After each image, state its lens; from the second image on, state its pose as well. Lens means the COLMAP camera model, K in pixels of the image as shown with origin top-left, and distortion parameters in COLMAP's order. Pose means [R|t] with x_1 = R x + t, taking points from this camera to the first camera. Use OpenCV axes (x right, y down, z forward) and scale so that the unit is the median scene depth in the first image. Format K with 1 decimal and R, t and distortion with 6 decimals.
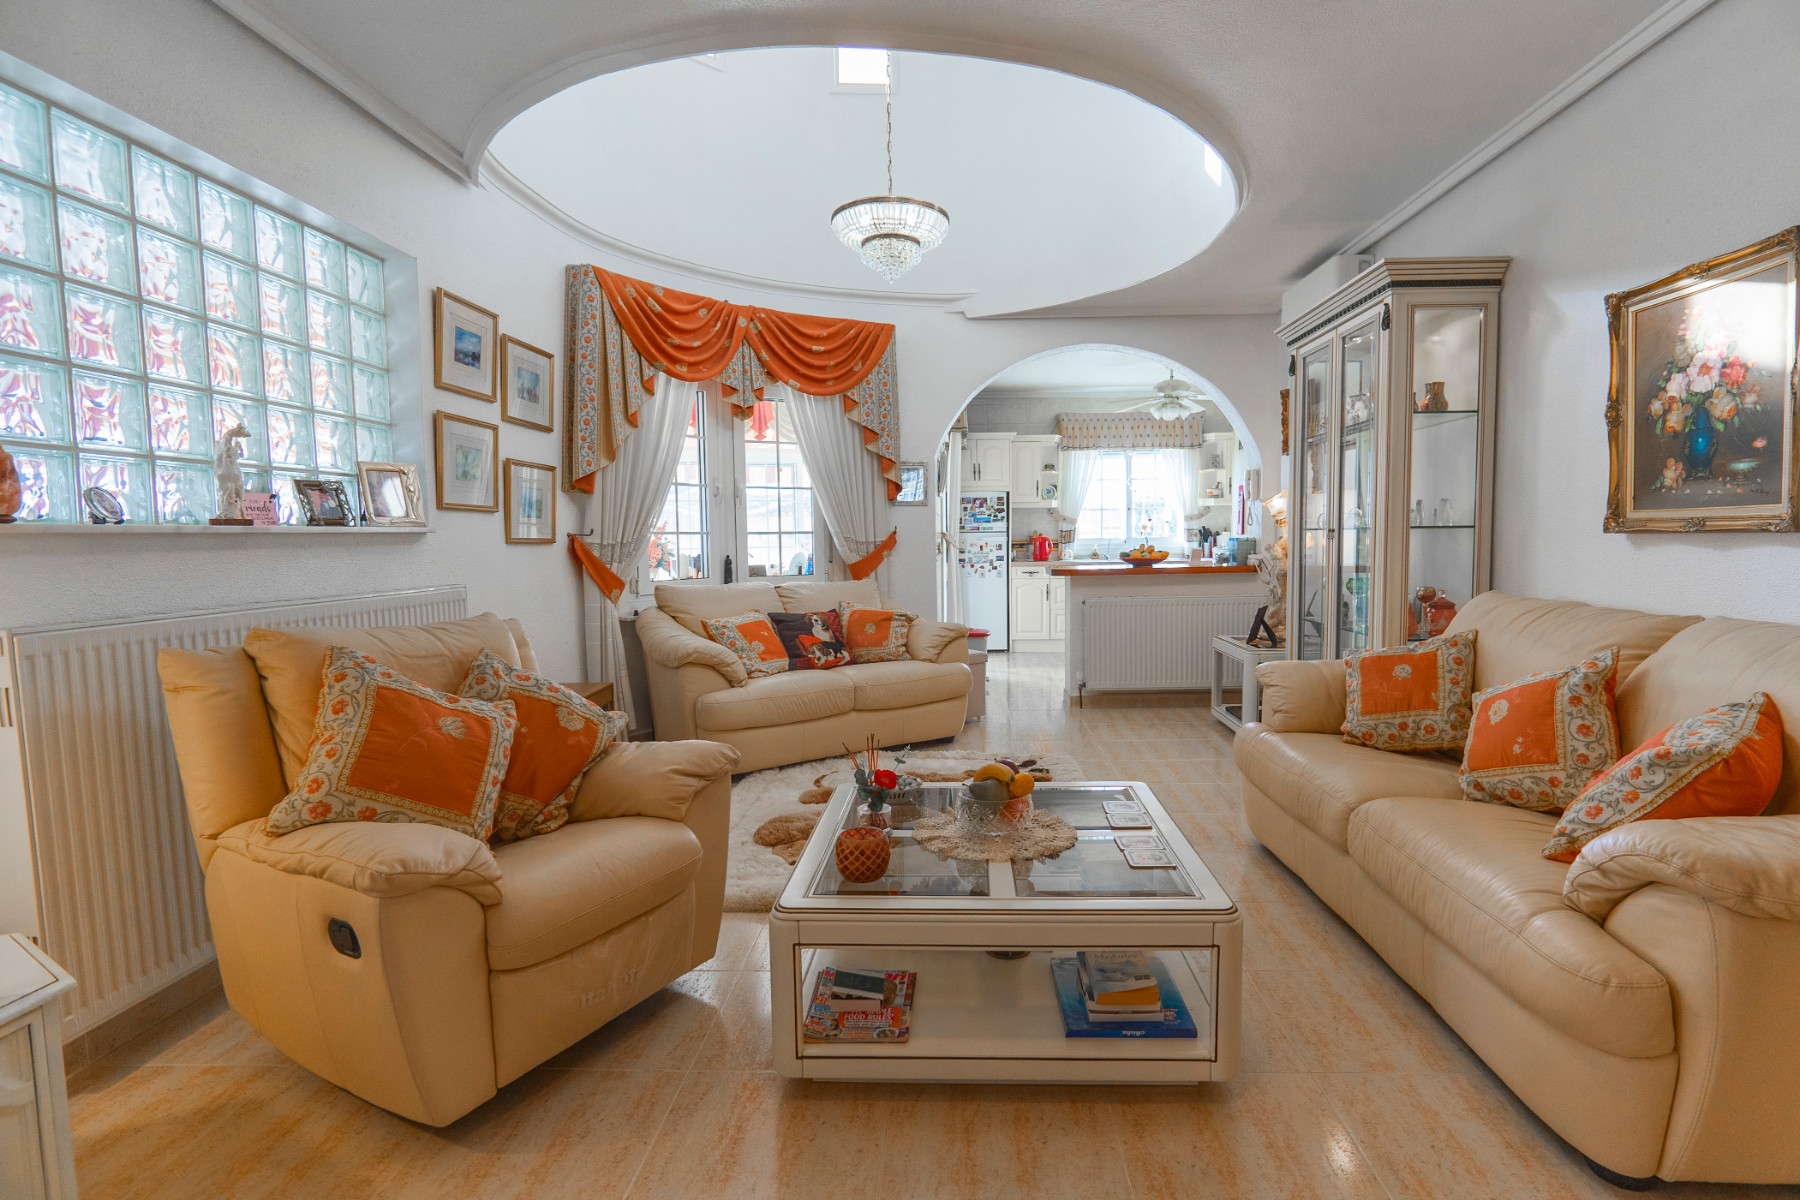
lens RADIAL K [[875.9, 0, 916.0], [0, 875.9, 603.4], [0, 0, 1]] dist [-0.019312, 0.005642]
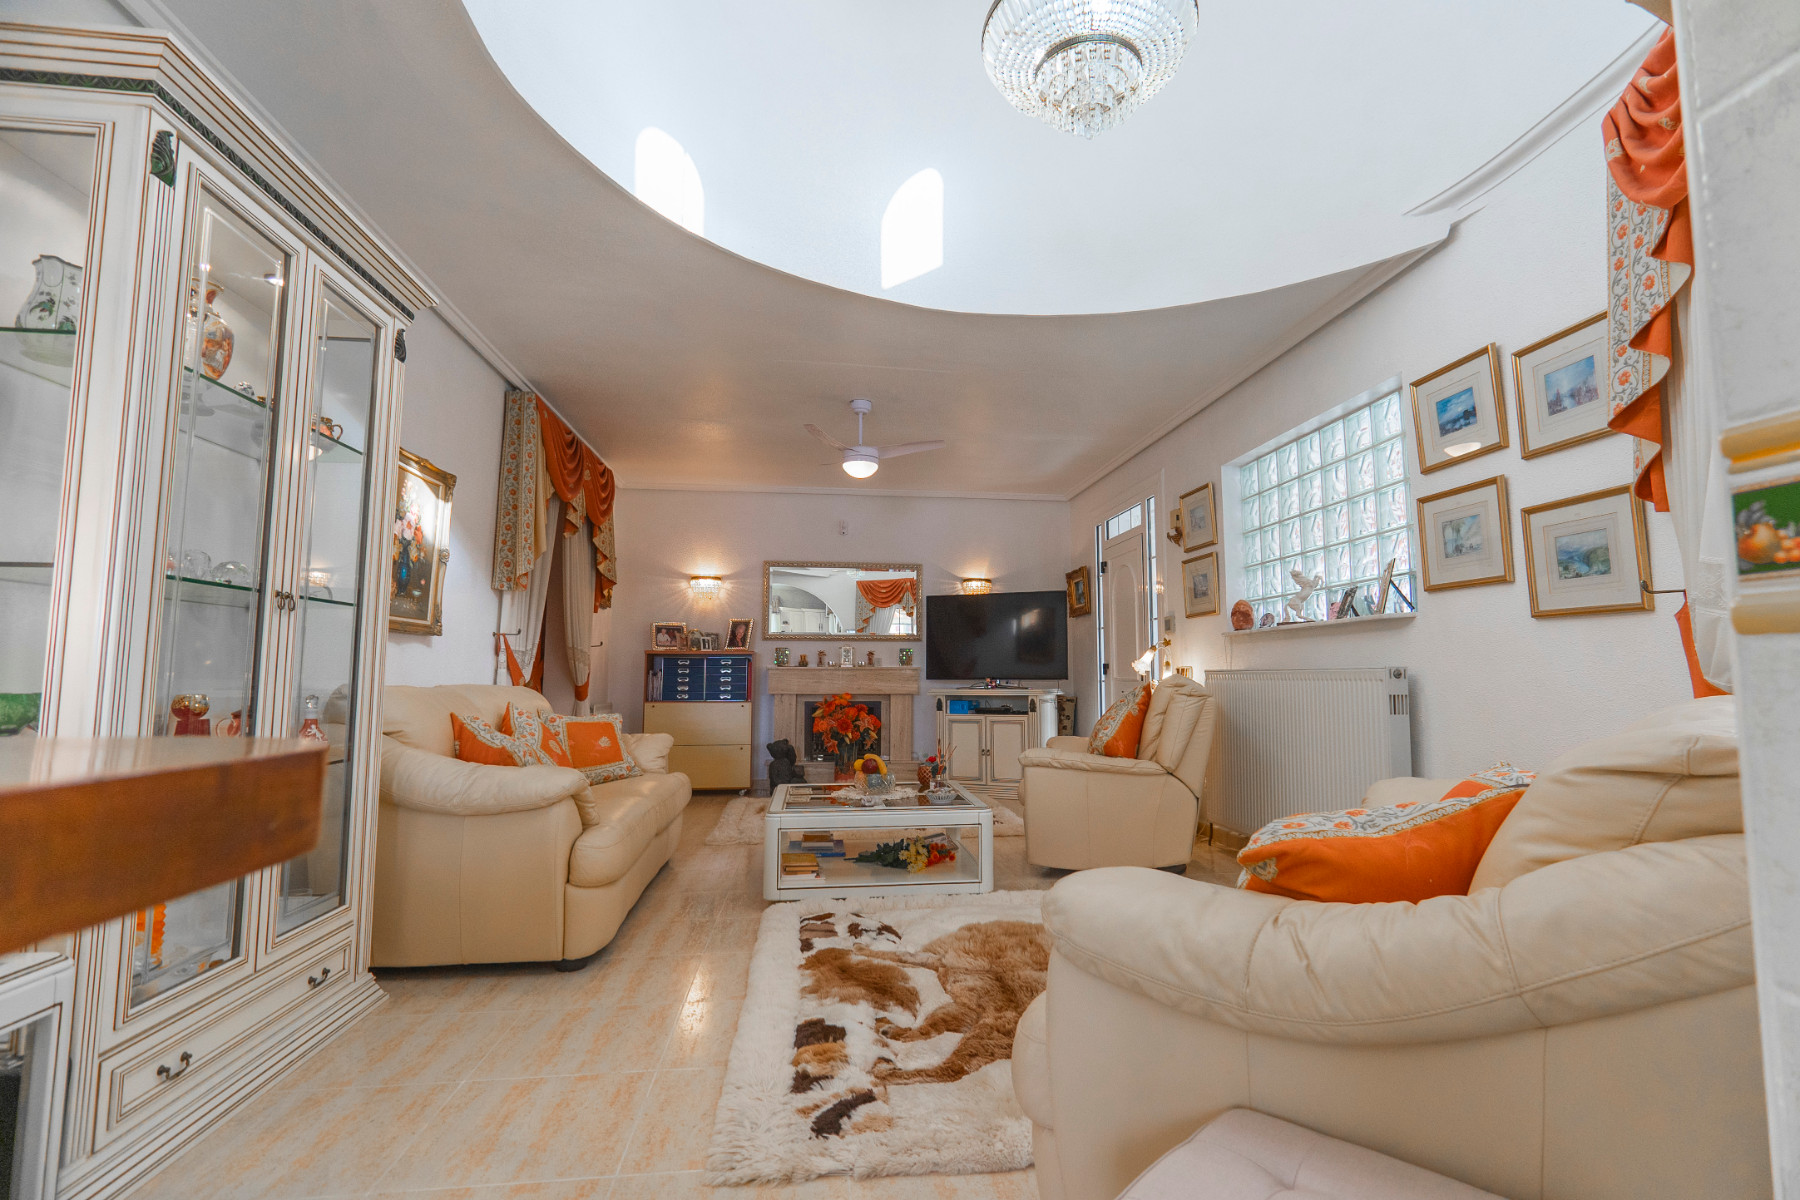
lens RADIAL K [[875.9, 0, 916.9], [0, 875.9, 597.5], [0, 0, 1]] dist [-0.019312, 0.005642]
pose [[-0.984978, -0.002577, -0.172659, 0.286660], [-0.000465, 0.999925, -0.012275, -0.120191], [0.172677, -0.012010, -0.984905, 2.523716]]
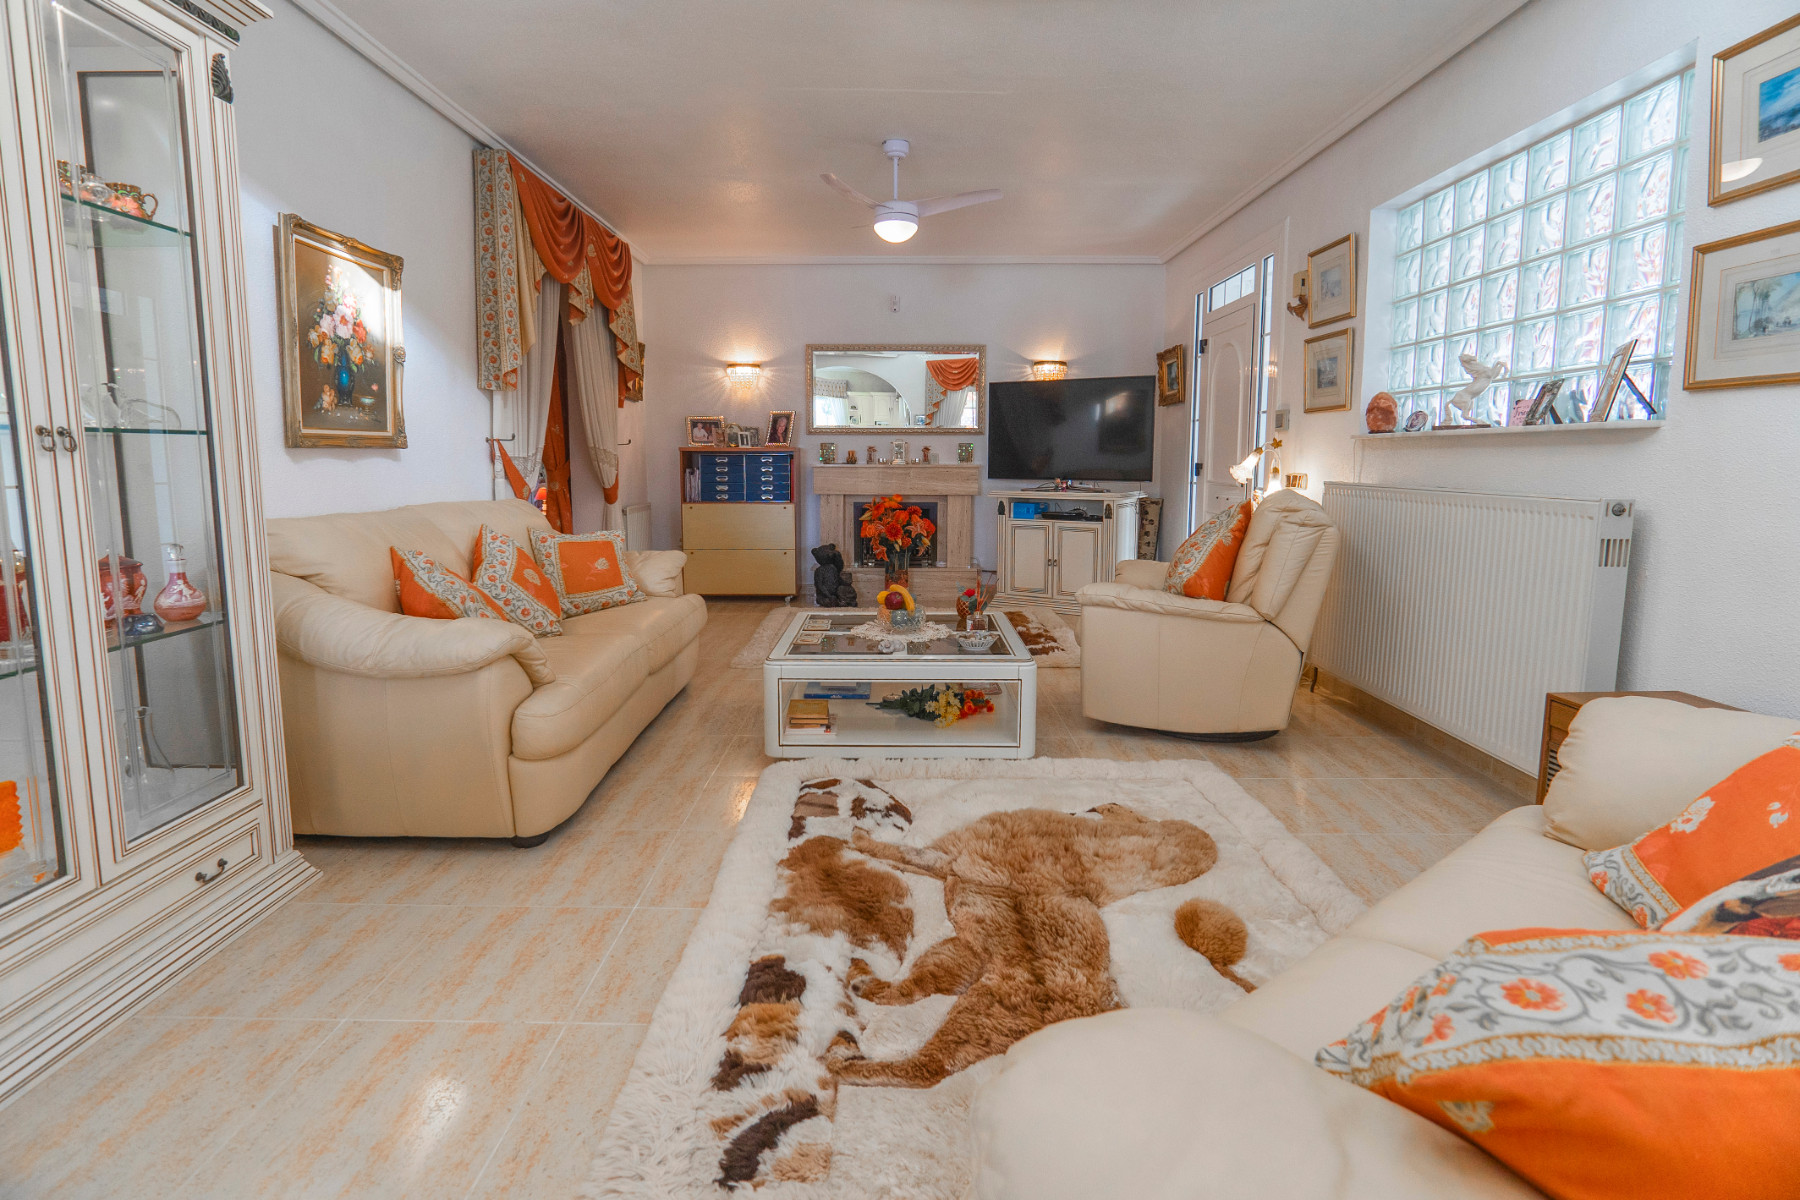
lens RADIAL K [[875.9, 0, 879.0], [0, 875.9, 555.3], [0, 0, 1]] dist [-0.019312, 0.005642]
pose [[-0.999527, 0.017025, -0.025615, 0.151857], [0.011784, 0.981257, 0.192345, -0.159683], [0.028410, 0.191953, -0.980993, 2.239470]]
